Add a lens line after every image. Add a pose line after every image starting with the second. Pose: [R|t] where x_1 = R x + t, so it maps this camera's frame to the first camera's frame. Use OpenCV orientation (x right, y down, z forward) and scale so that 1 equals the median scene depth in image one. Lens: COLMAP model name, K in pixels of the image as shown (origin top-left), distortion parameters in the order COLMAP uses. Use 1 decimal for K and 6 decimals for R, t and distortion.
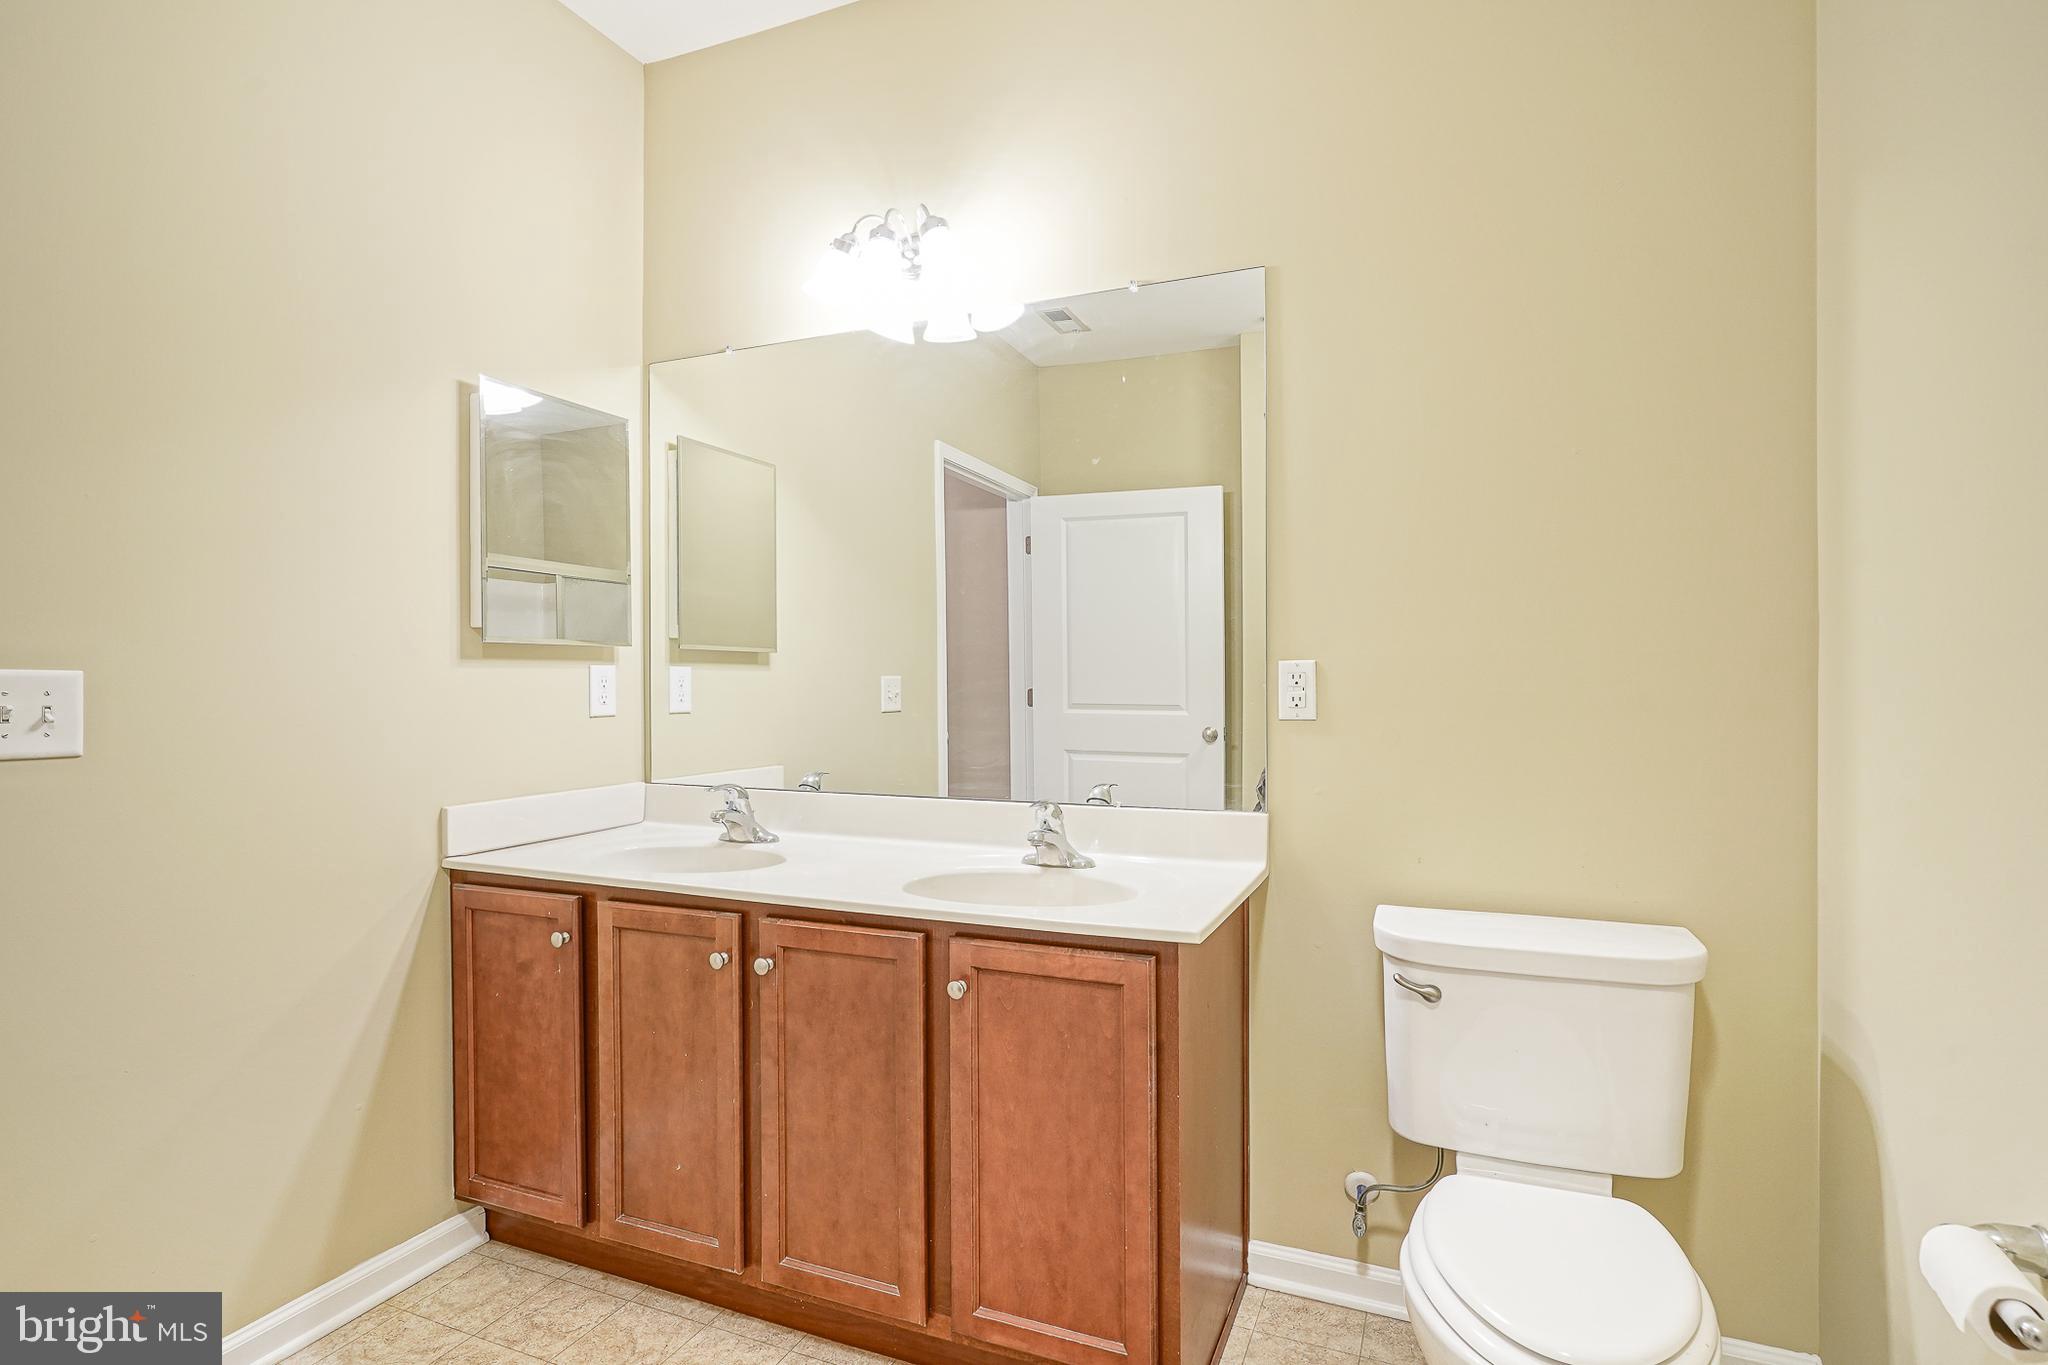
lens RADIAL K [[986.4, 0, 1029.0], [0, 986.4, 707.4], [0, 0, 1]] dist [-0.001569, 0.000283]
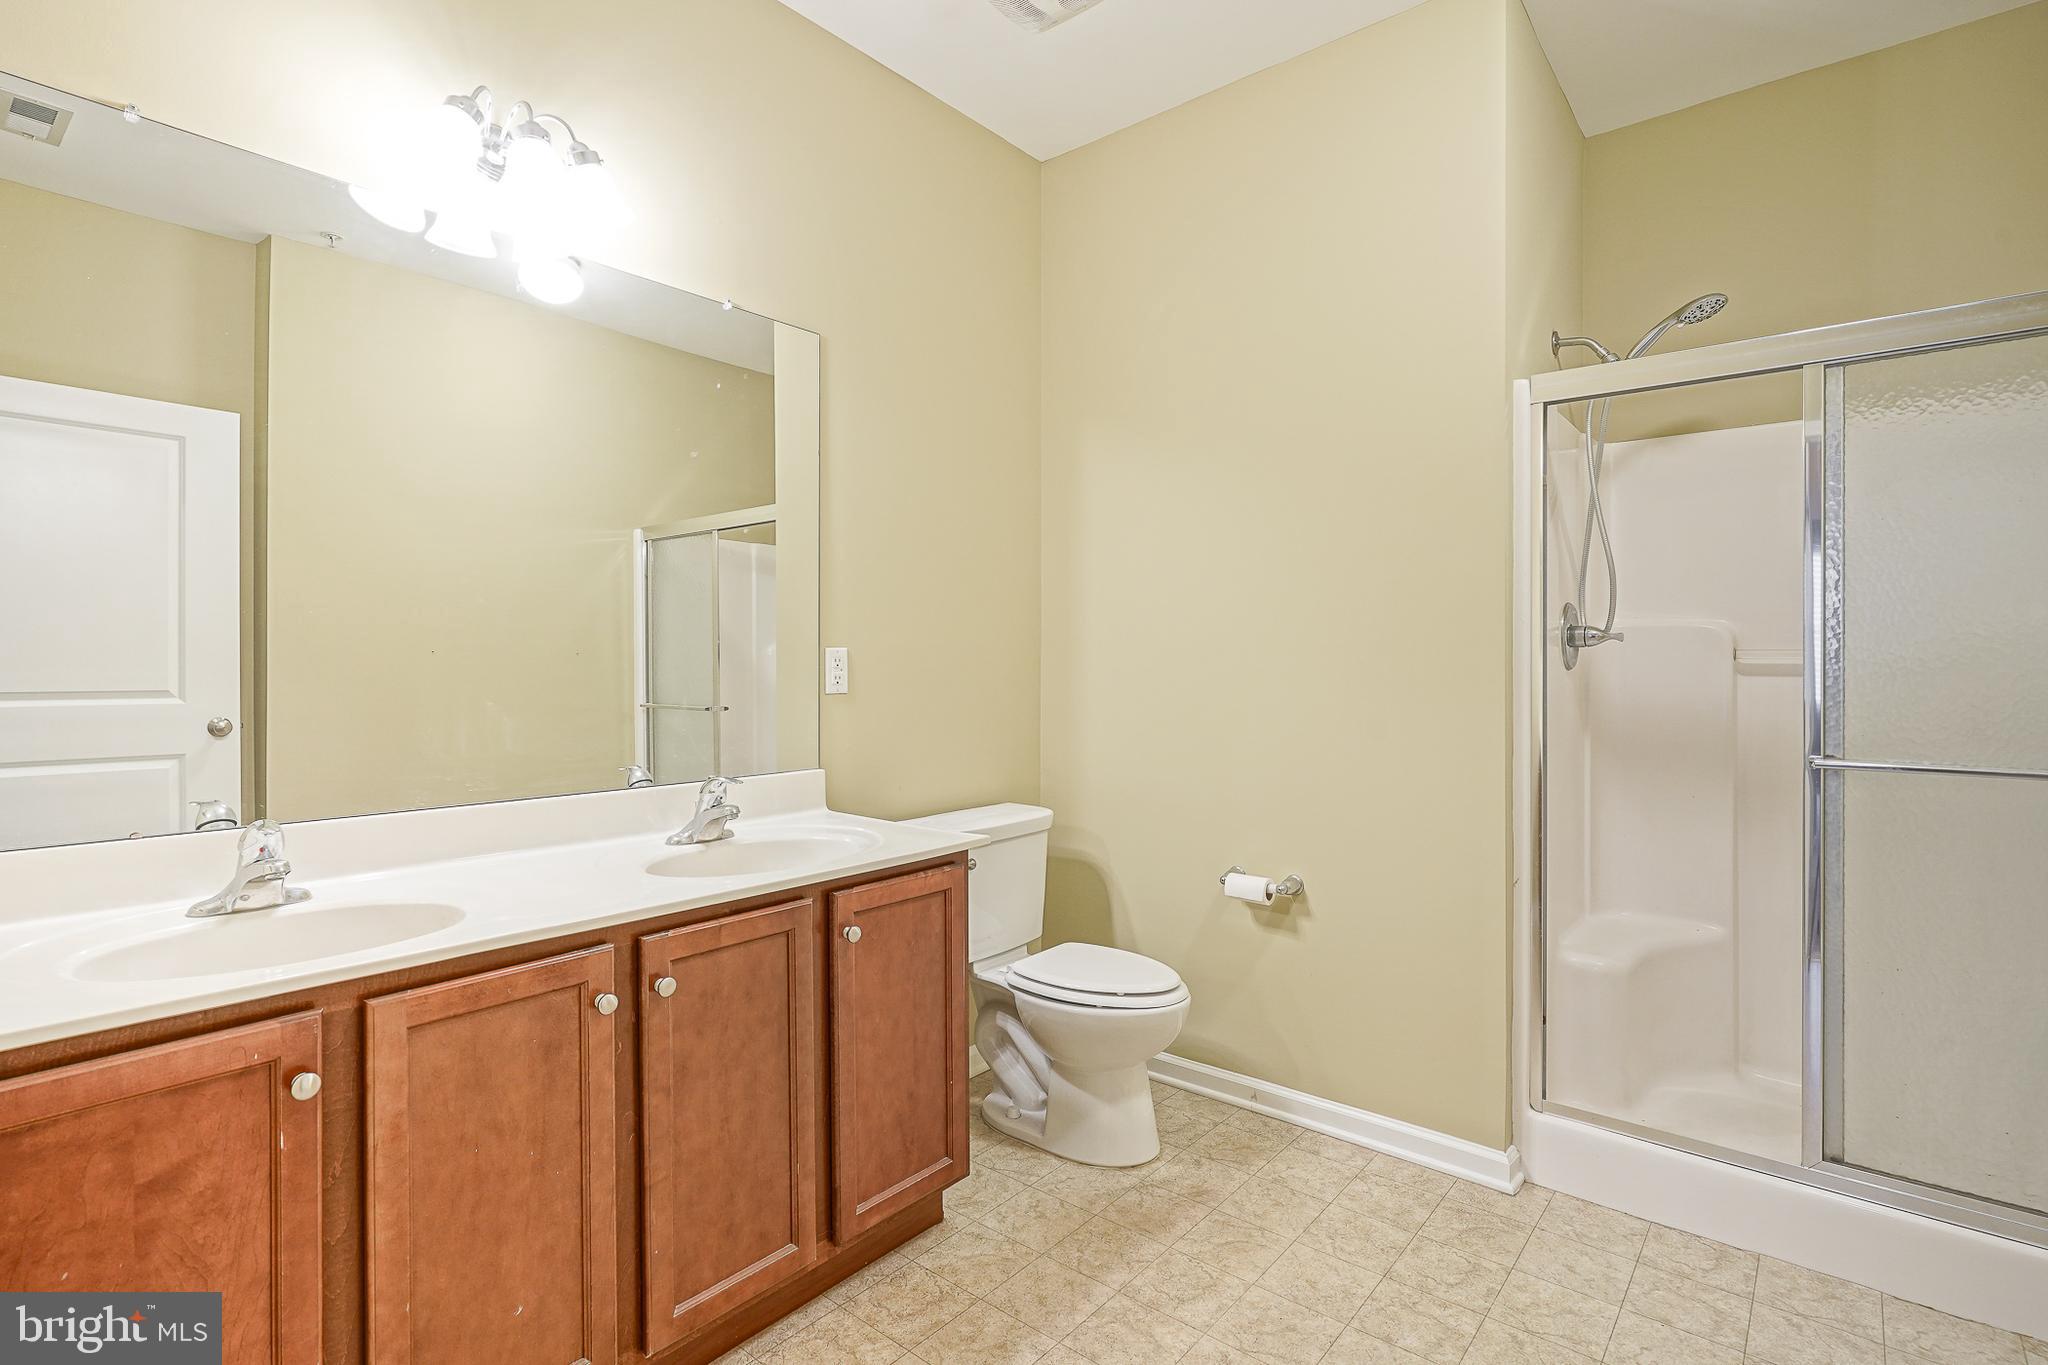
lens RADIAL K [[1007.2, 0, 1032.5], [0, 1007.2, 682.1], [0, 0, 1]] dist [-0.002512, 0.002771]
pose [[0.288813, -0.017216, 0.957231, -1.031994], [0.022682, 0.999681, 0.011136, -0.013250], [-0.957117, 0.018496, 0.289111, 0.419468]]
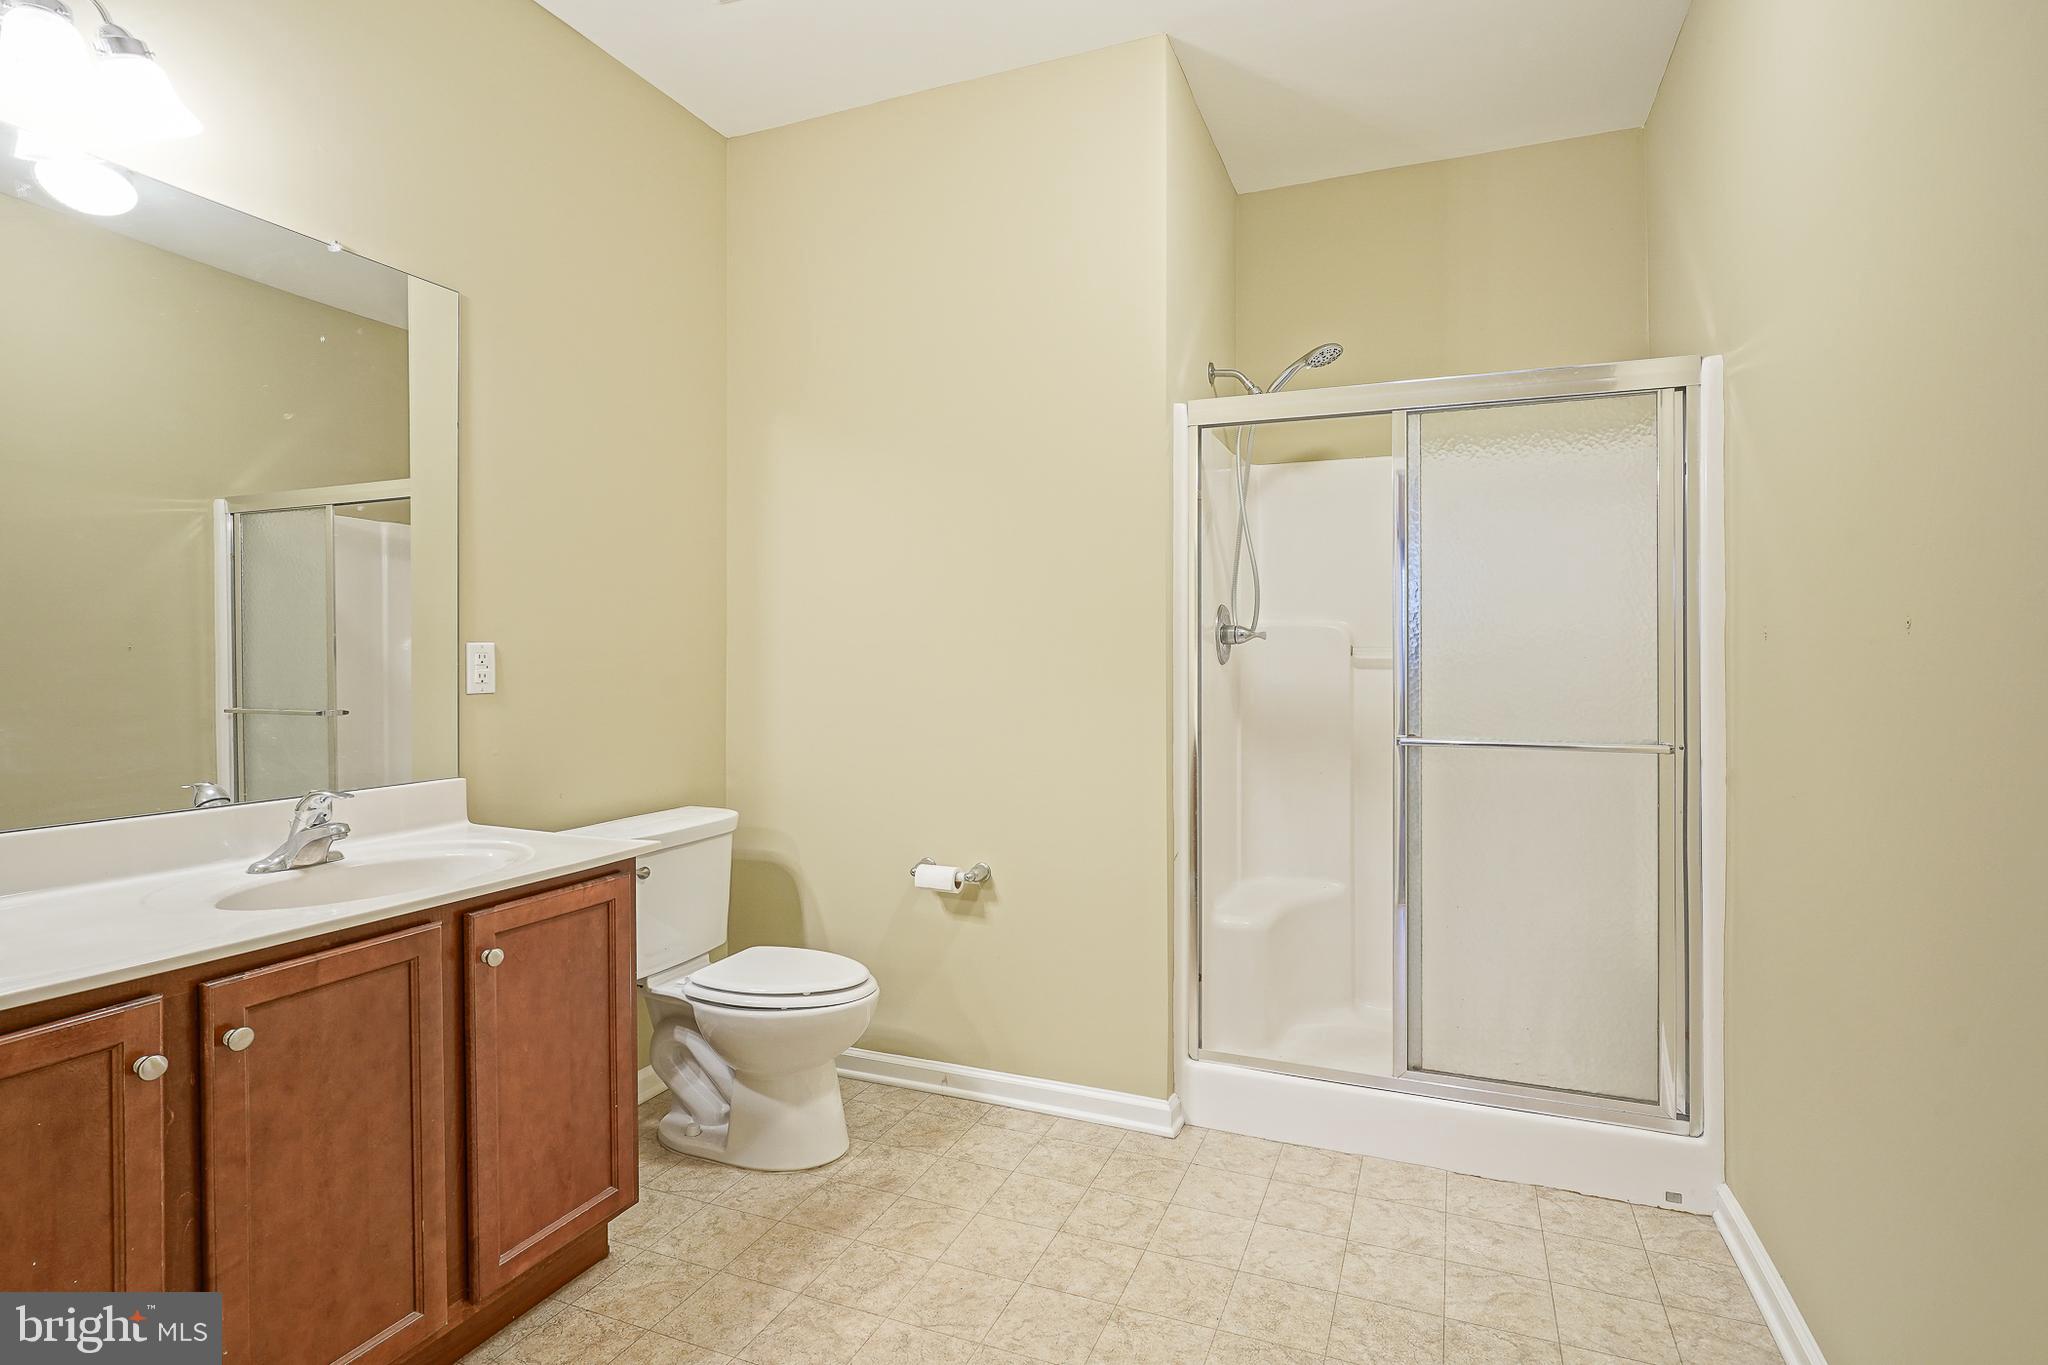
lens RADIAL K [[1008.6, 0, 1073.3], [0, 1008.6, 674.1], [0, 0, 1]] dist [-0.004440, 0.003790]
pose [[-0.026800, -0.014381, 0.999537, -1.051943], [0.025192, 0.999569, 0.015057, -0.012158], [-0.999323, 0.025584, -0.026427, 0.374507]]
